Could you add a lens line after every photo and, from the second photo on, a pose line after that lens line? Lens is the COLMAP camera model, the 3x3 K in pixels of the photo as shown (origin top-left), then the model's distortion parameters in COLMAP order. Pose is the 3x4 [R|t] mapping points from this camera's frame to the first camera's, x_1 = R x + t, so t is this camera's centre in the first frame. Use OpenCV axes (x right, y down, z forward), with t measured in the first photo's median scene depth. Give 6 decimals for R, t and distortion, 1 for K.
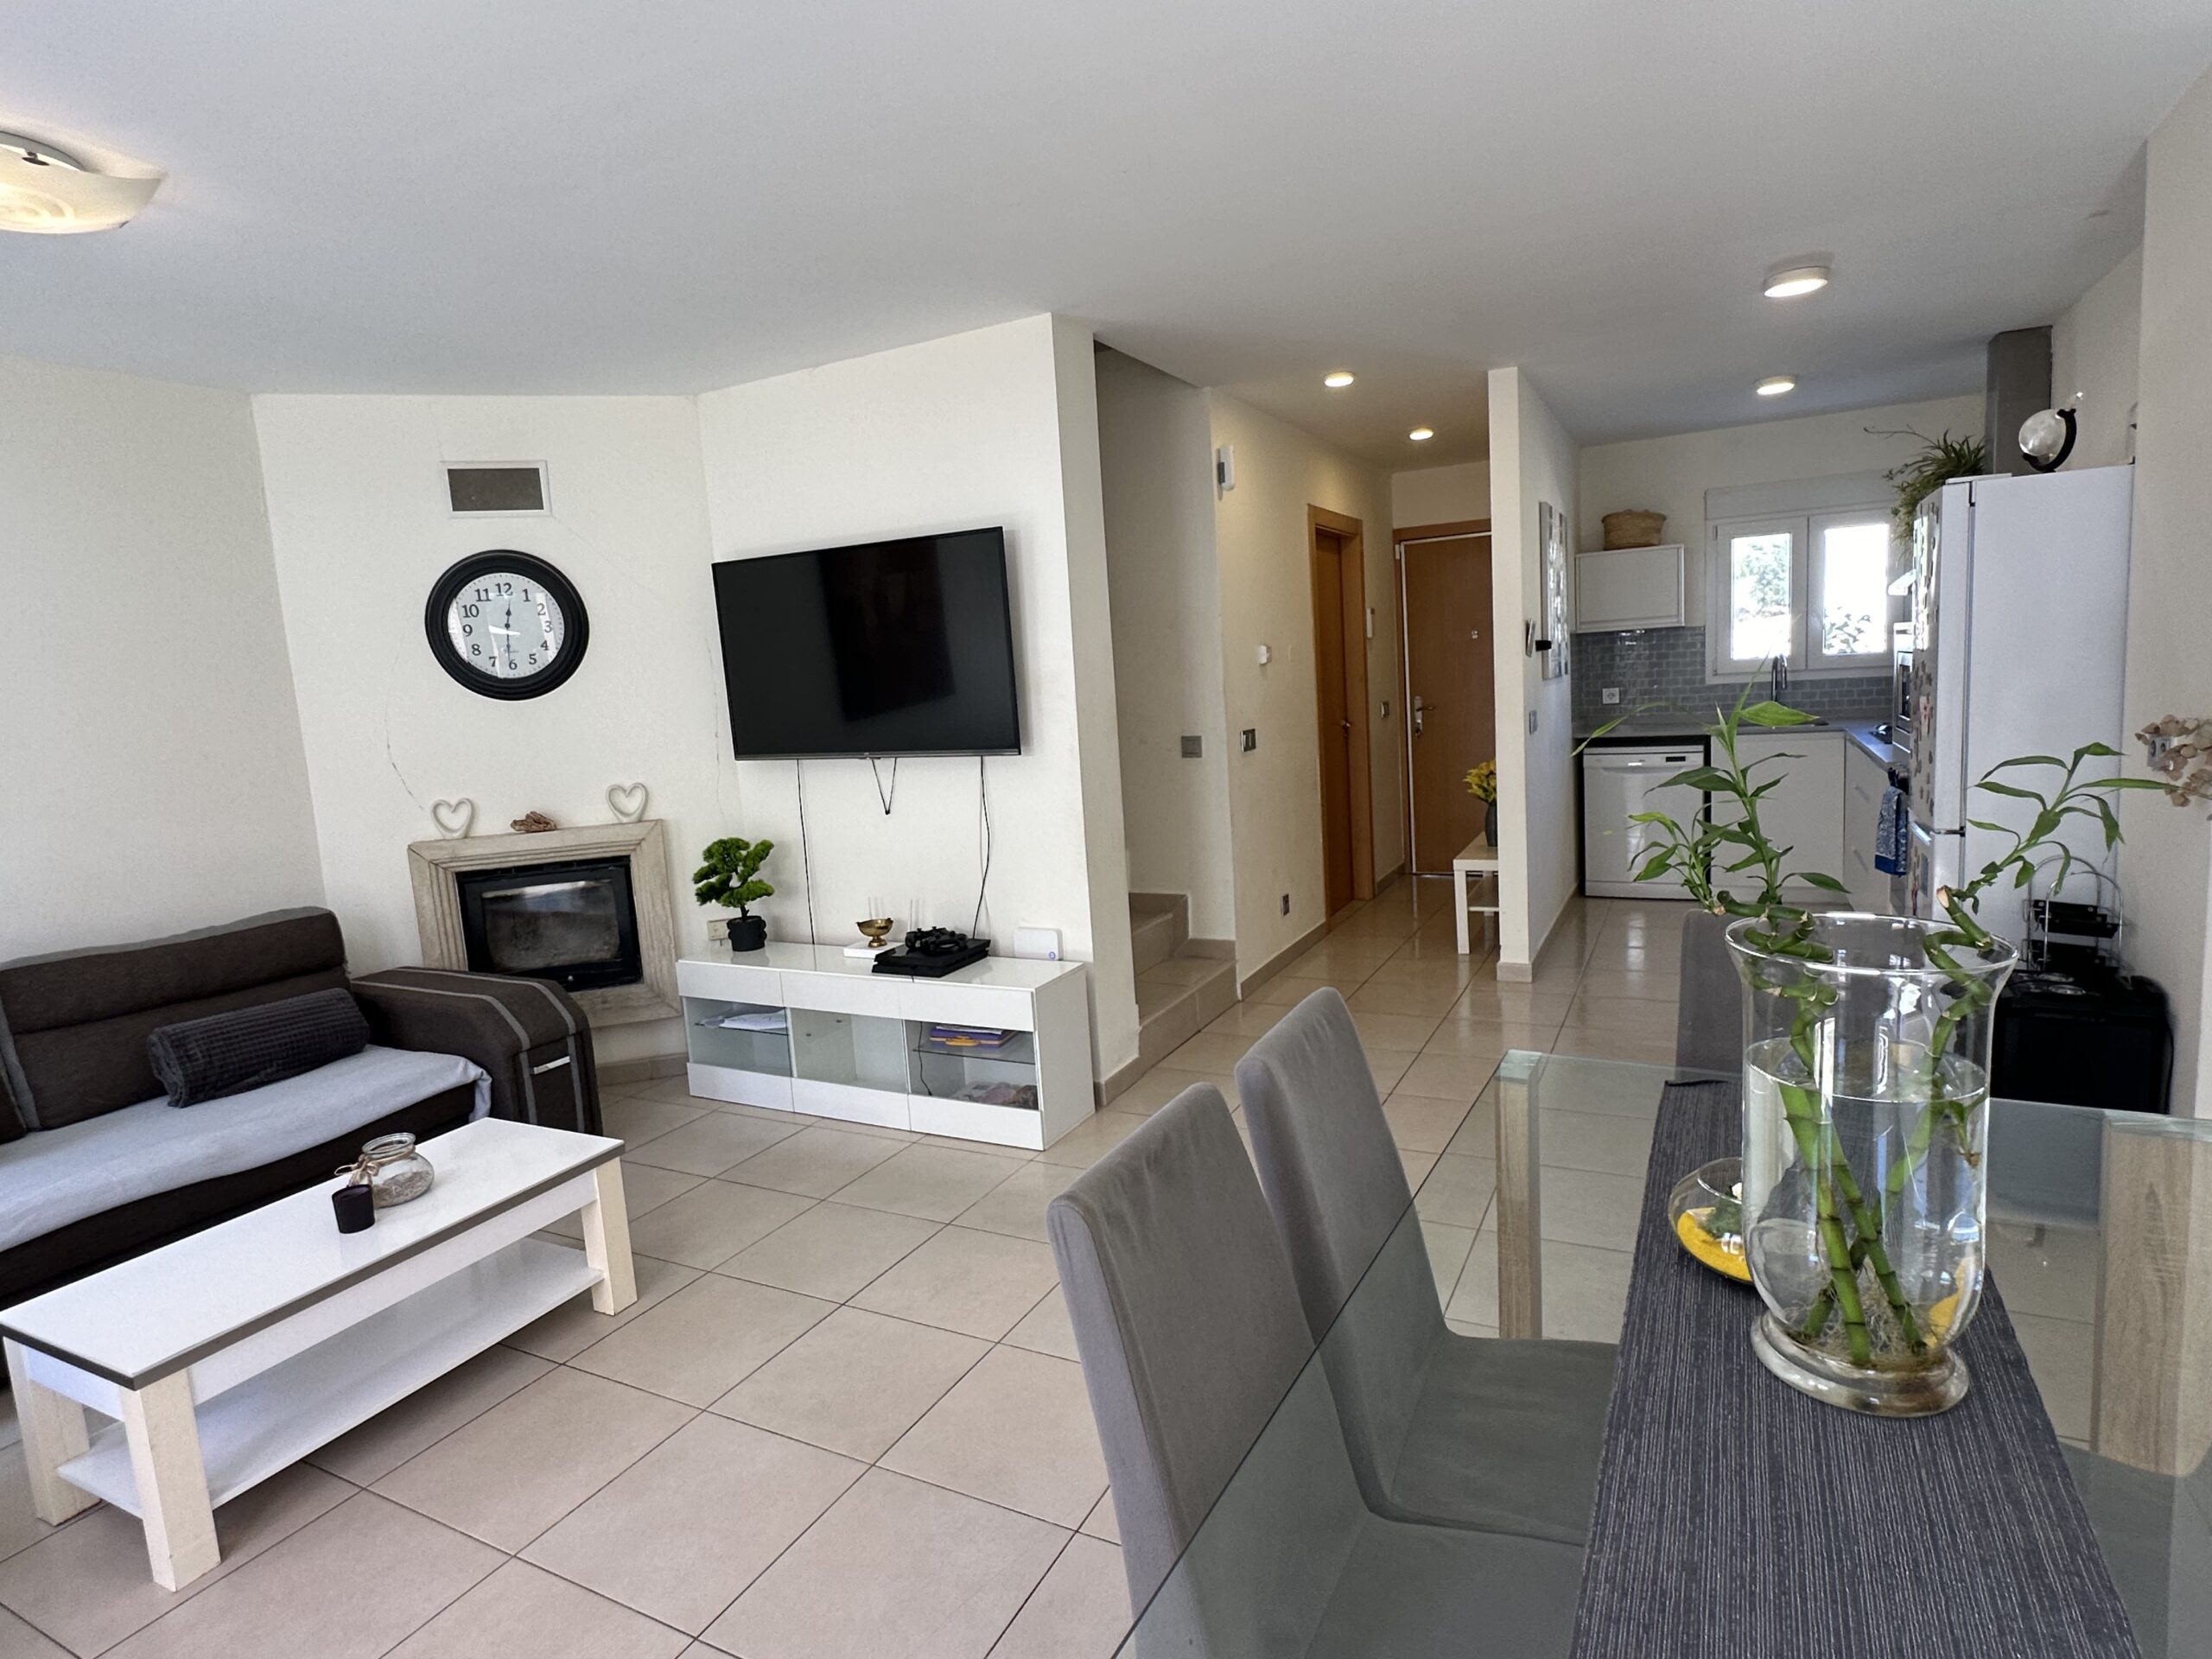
lens RADIAL K [[1157.0, 0, 1109.7], [0, 1157.0, 819.7], [0, 0, 1]] dist [0.001521, -0.004756]
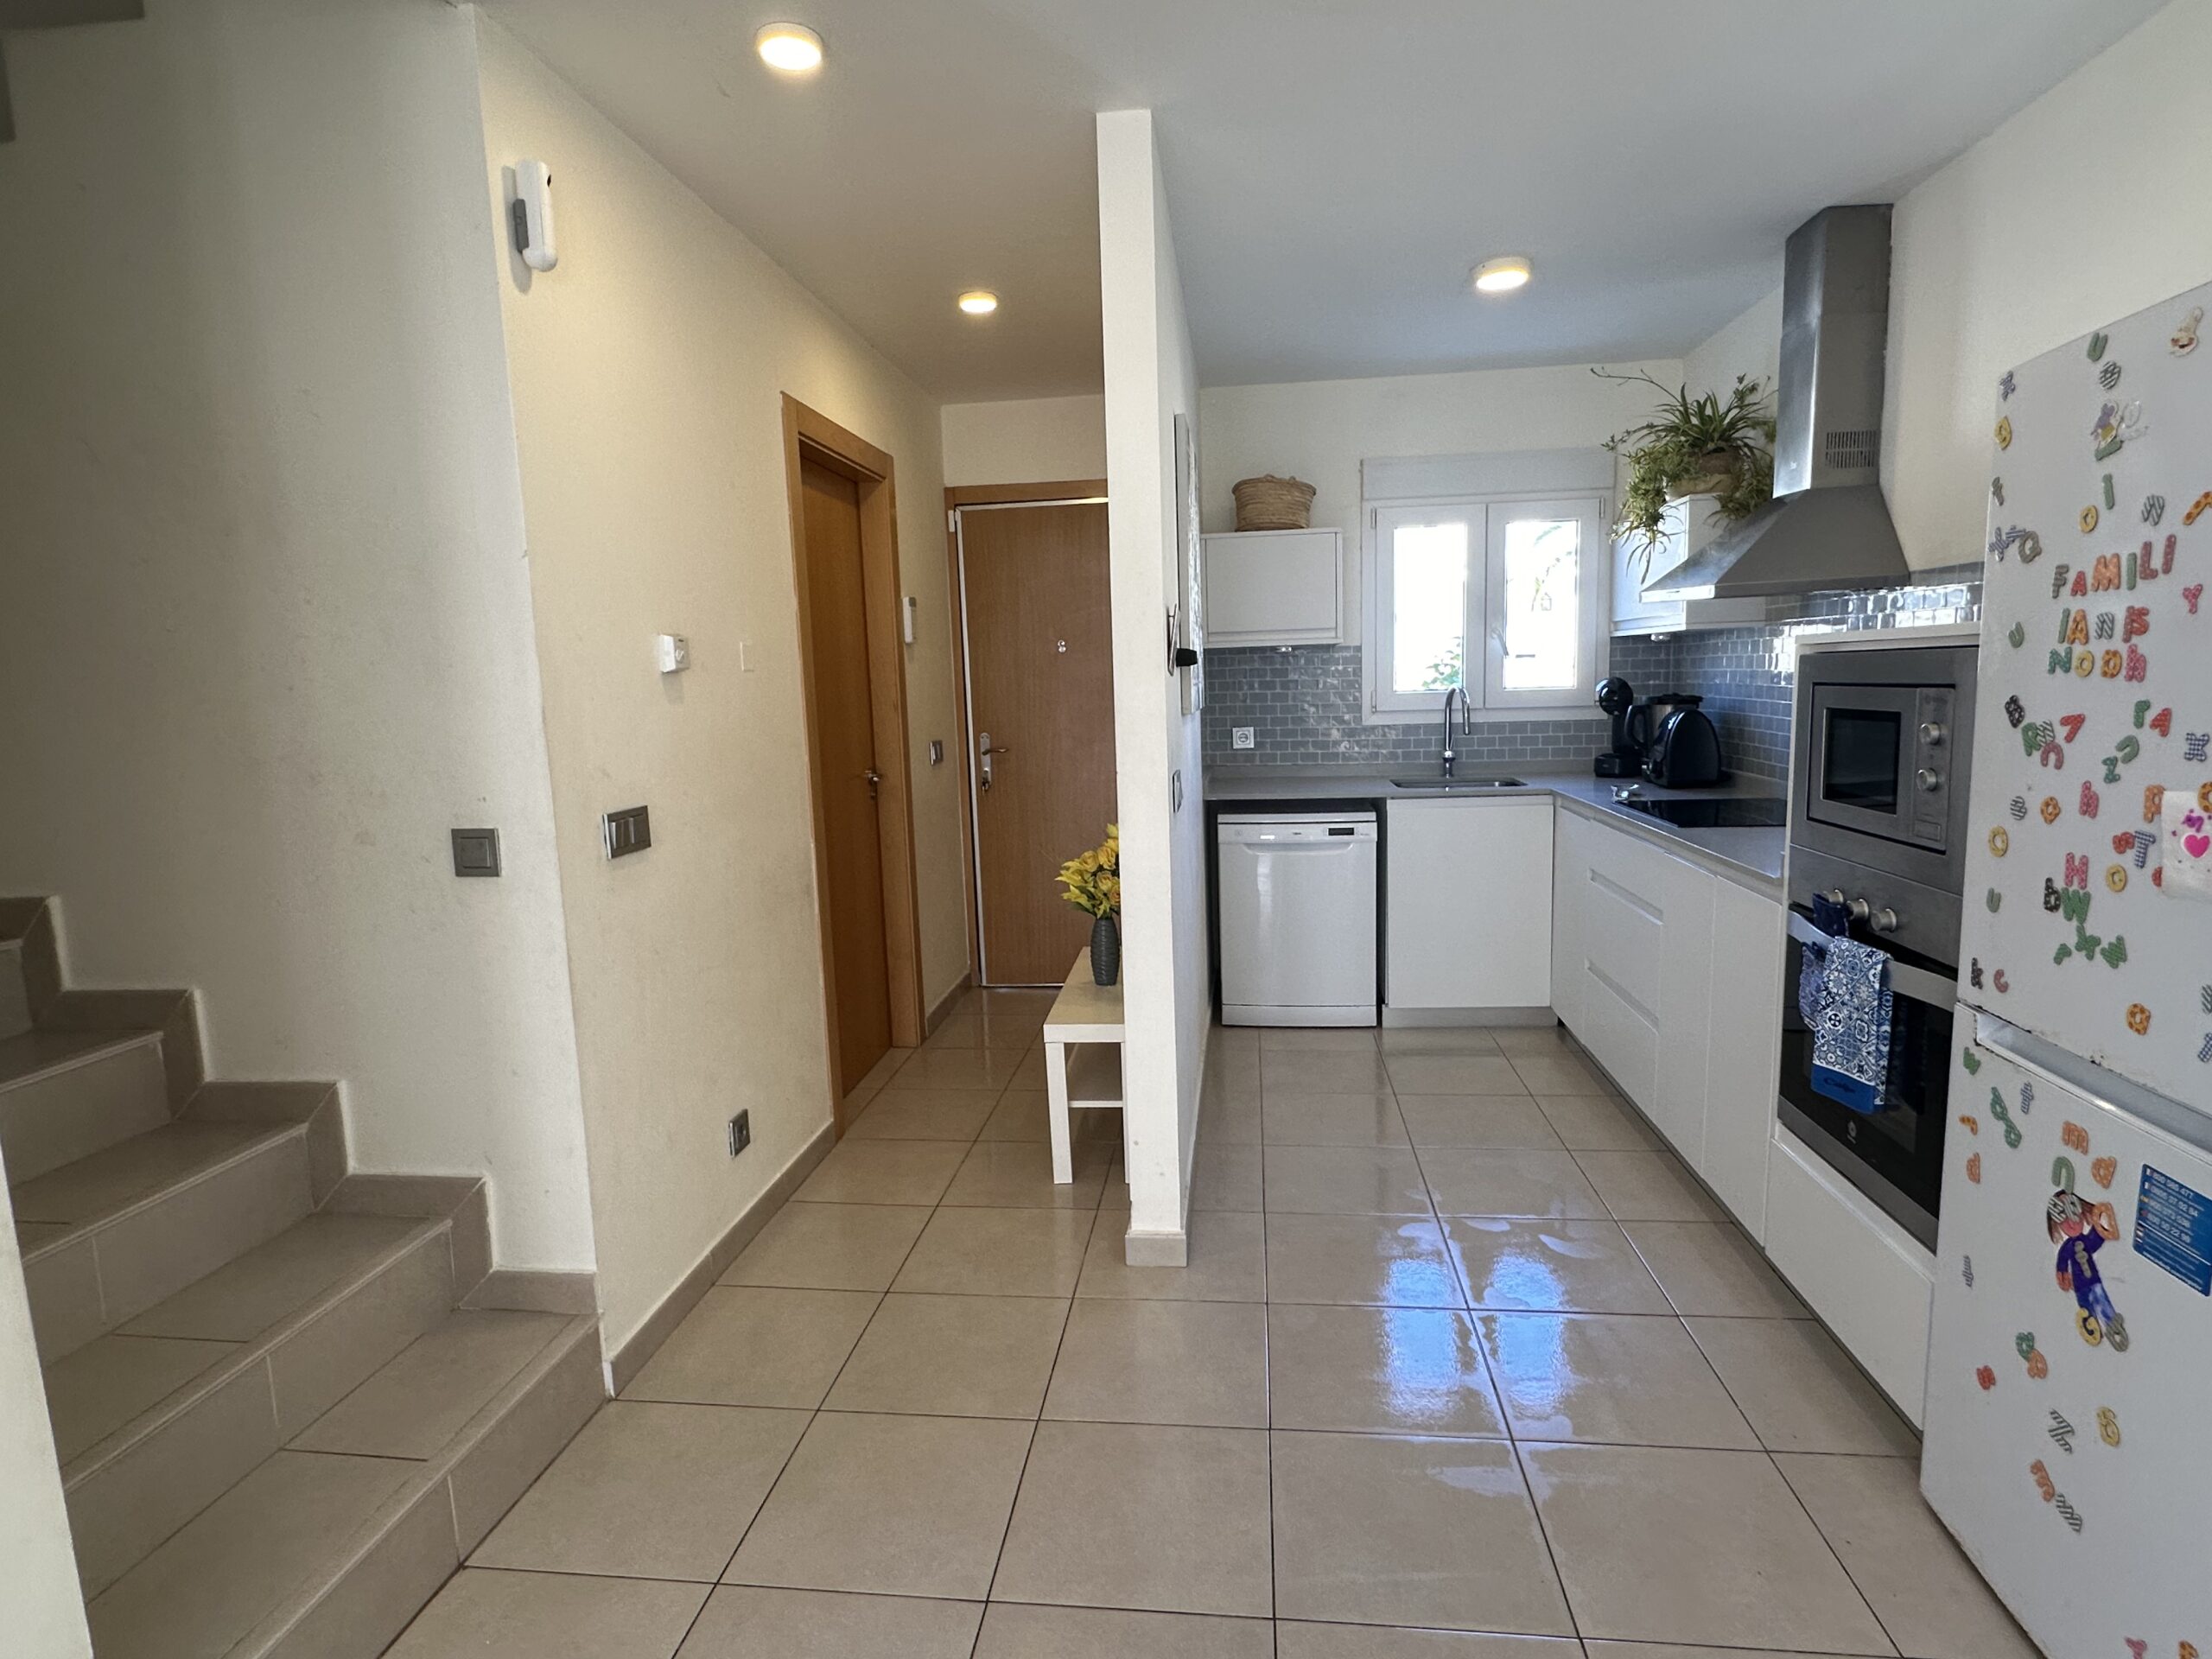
lens RADIAL K [[1157.0, 0, 1116.6], [0, 1157.0, 833.6], [0, 0, 1]] dist [0.001521, -0.004756]
pose [[0.933996, -0.015186, 0.356961, 0.111088], [0.018017, 0.999827, -0.004608, -0.050219], [-0.356830, 0.010735, 0.934108, 0.392547]]
